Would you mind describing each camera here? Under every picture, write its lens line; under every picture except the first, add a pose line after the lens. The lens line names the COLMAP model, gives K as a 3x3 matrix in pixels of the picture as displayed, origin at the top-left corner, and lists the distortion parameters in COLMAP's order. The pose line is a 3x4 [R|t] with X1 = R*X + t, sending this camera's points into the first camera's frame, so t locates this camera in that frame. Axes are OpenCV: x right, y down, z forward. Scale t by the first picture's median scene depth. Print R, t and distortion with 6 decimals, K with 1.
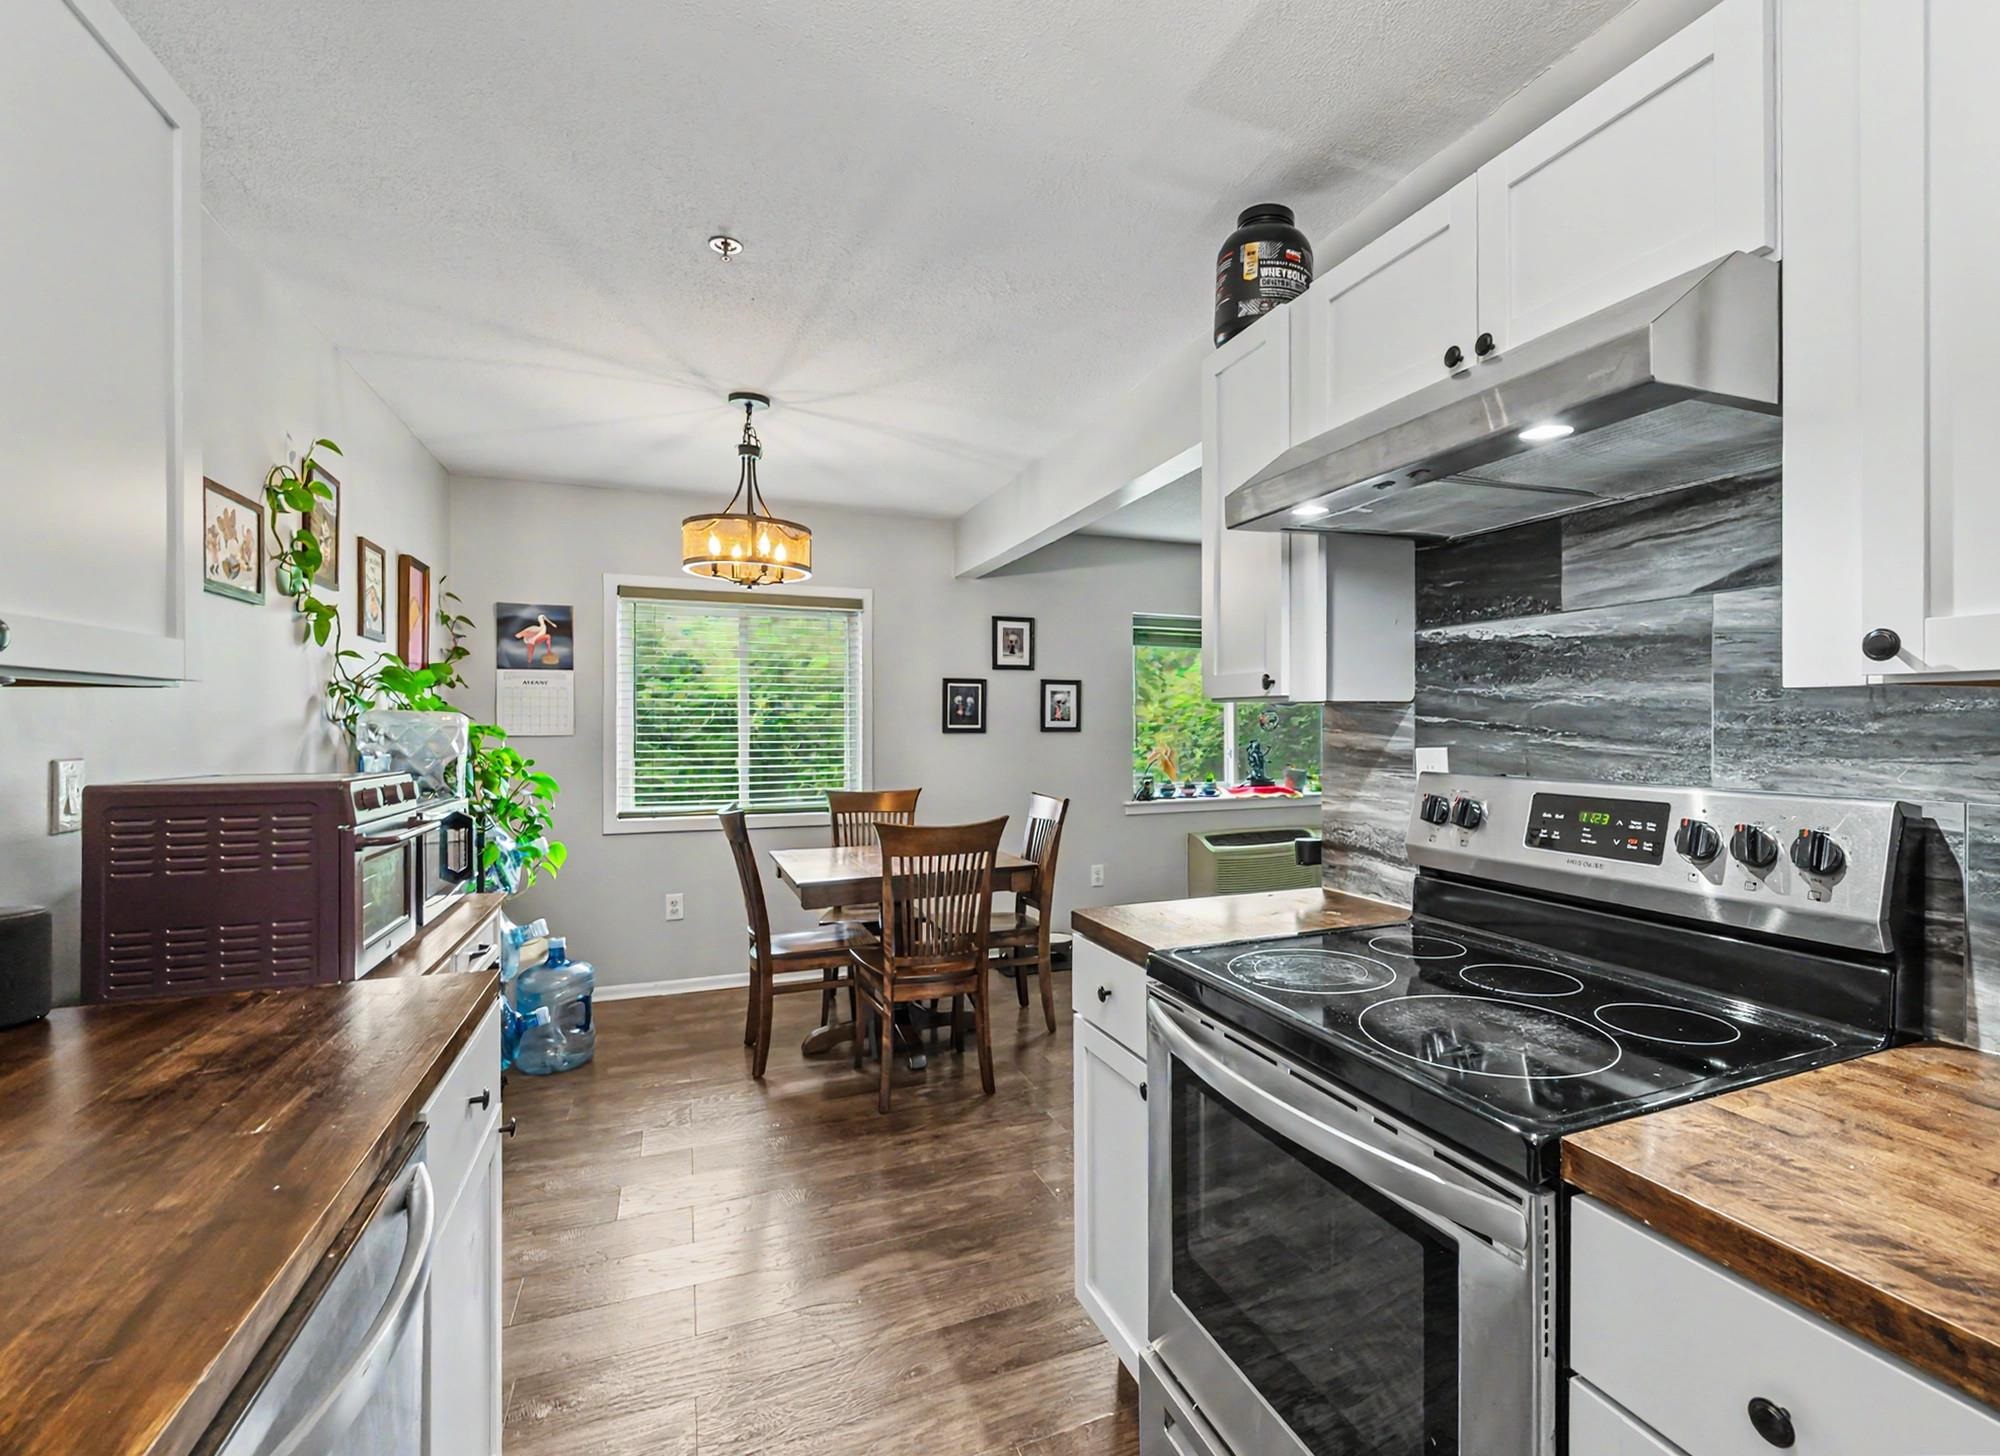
lens RADIAL K [[914.2, 0, 1093.1], [0, 914.2, 722.3], [0, 0, 1]] dist [-0.001692, -0.000445]
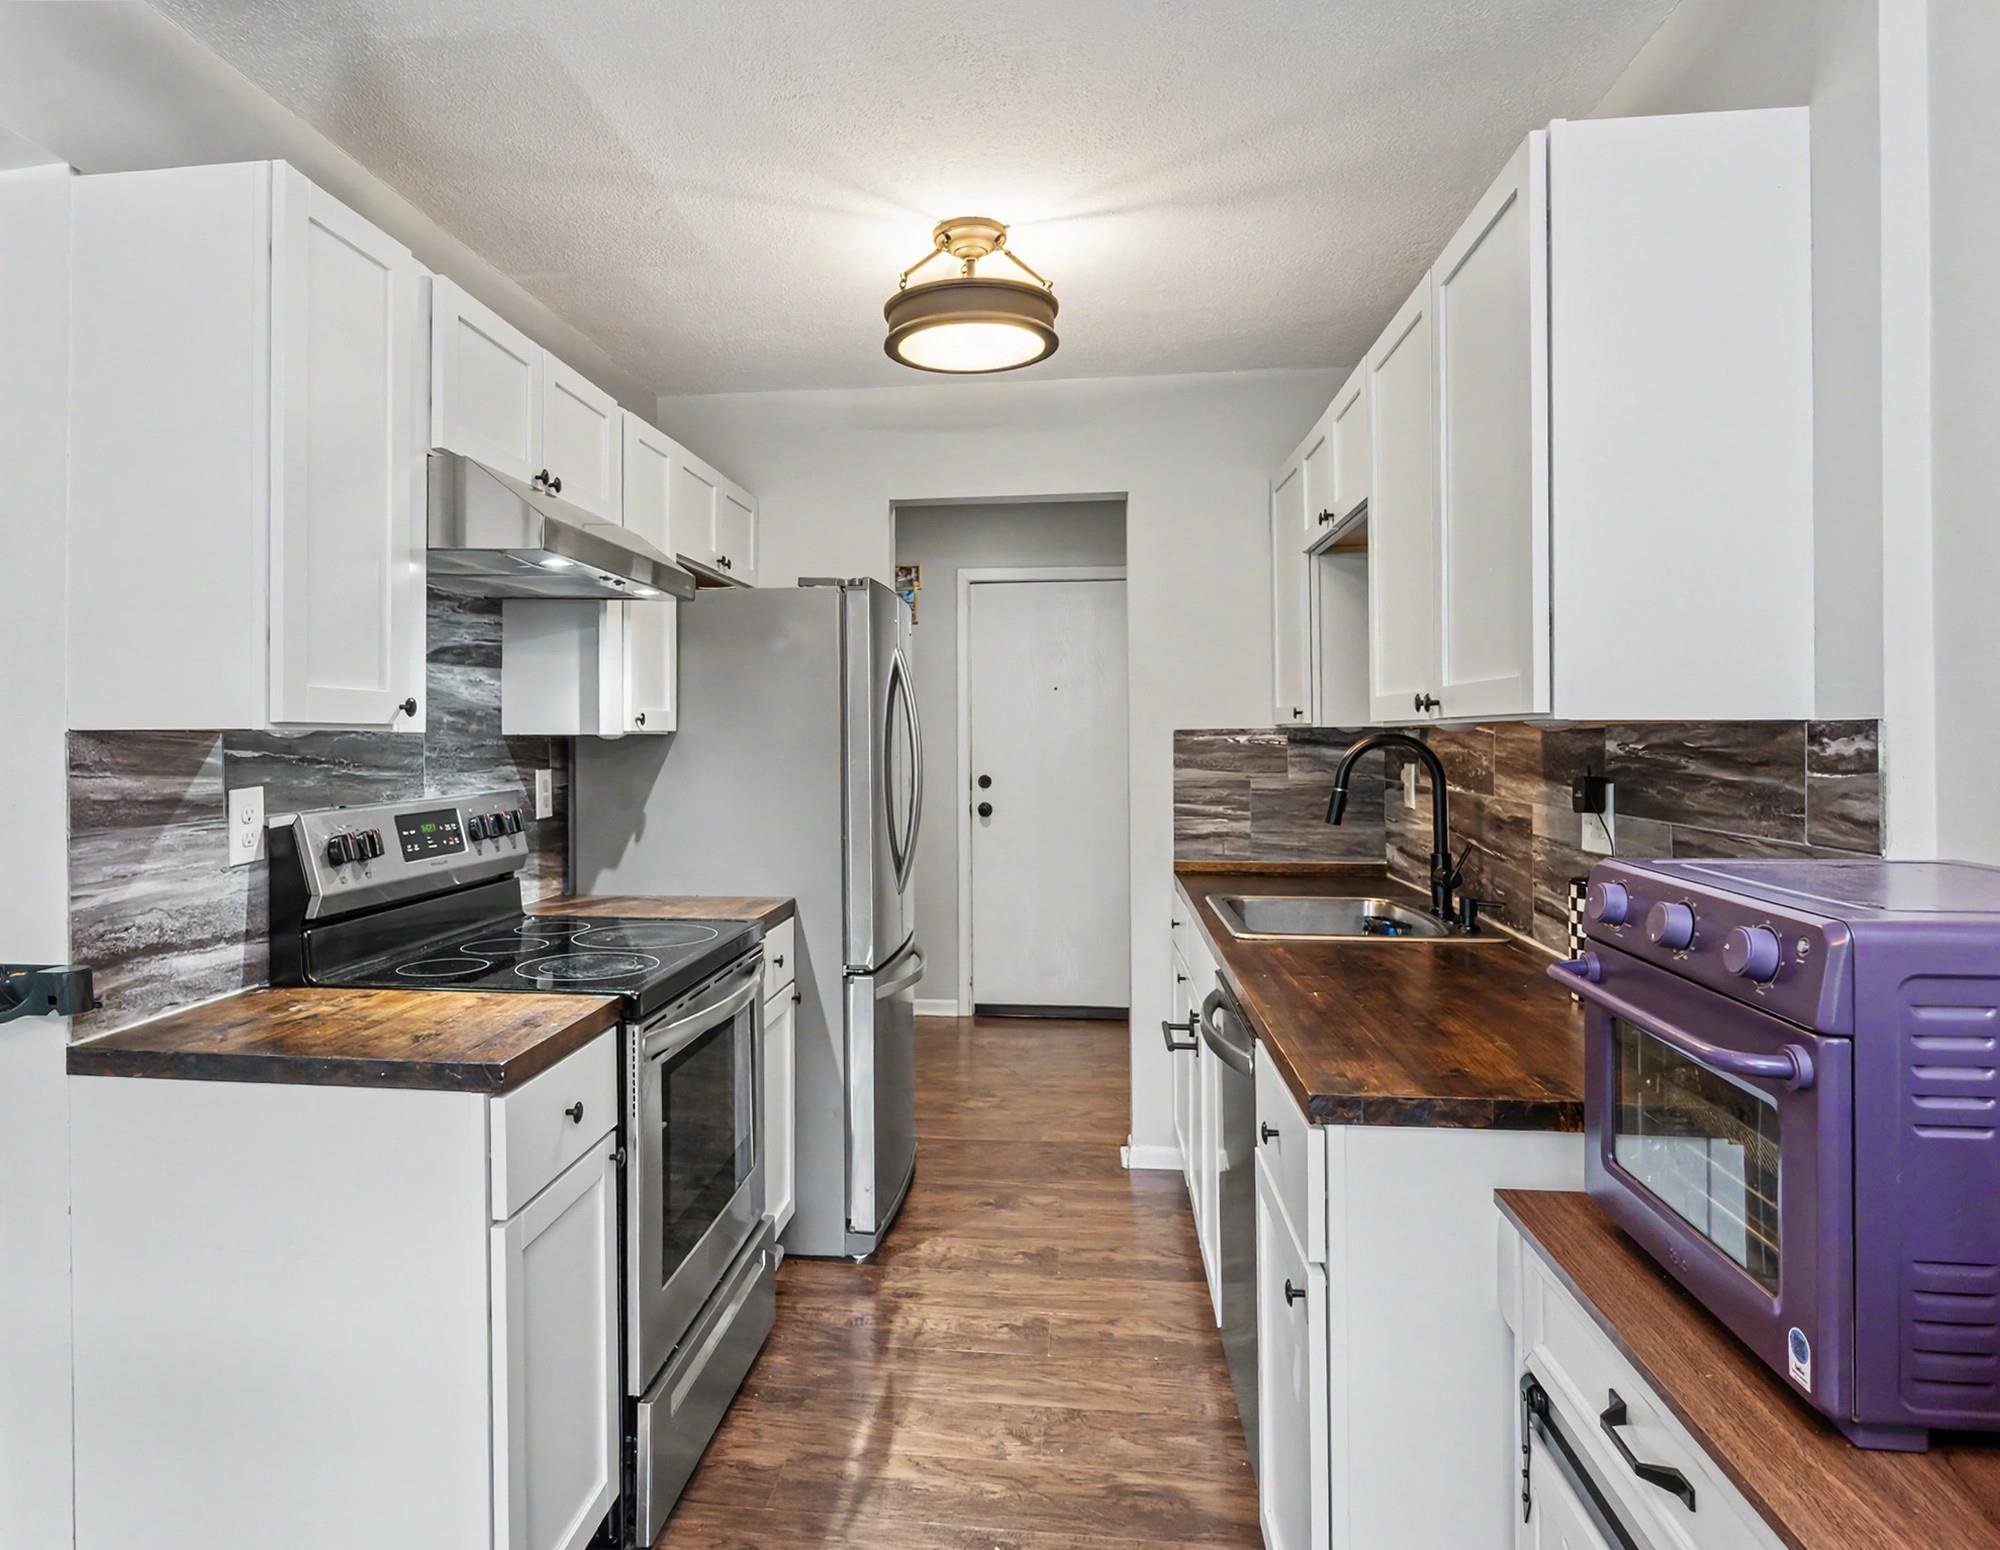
lens RADIAL K [[1206.4, 0, 922.4], [0, 1206.4, 729.3], [0, 0, 1]] dist [-0.002847, -0.000184]
pose [[-0.849177, 0.007992, 0.528048, -0.421122], [0.005630, 0.999966, -0.006081, -0.008839], [-0.528078, -0.002191, -0.849193, 0.932680]]
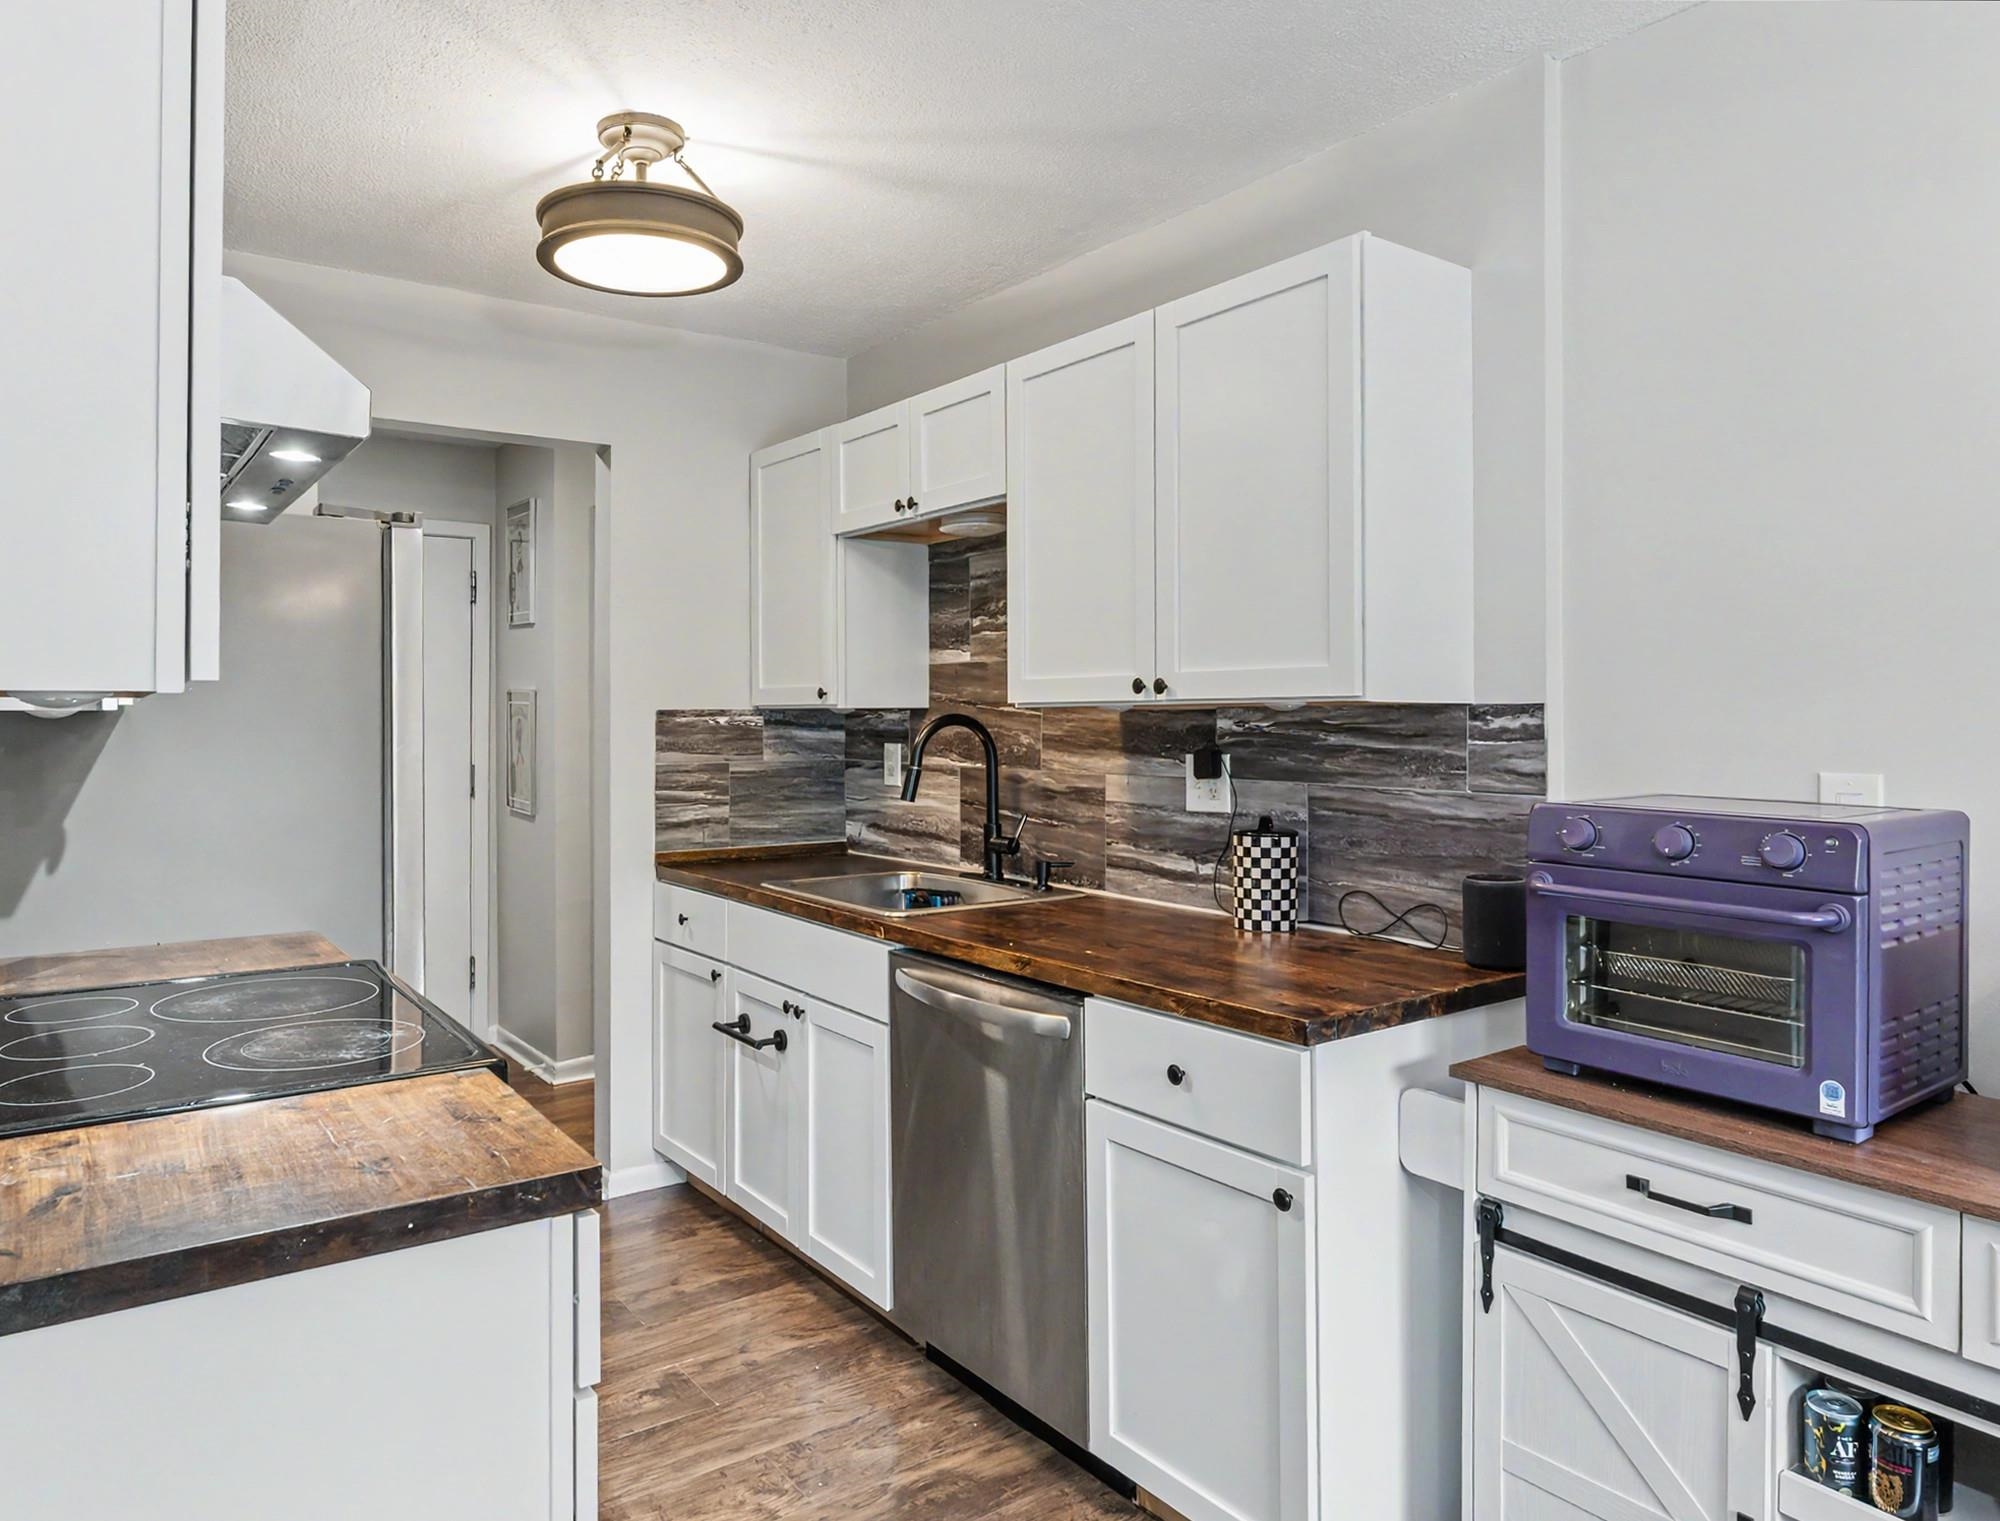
lens RADIAL K [[1296.9, 0, 944.0], [0, 1296.9, 704.1], [0, 0, 1]] dist [-0.007639, -0.002220]
pose [[-0.982662, 0.001869, -0.185397, -0.043108], [0.003760, 0.999944, -0.009849, -0.007141], [0.185369, -0.010375, -0.982614, 0.997878]]
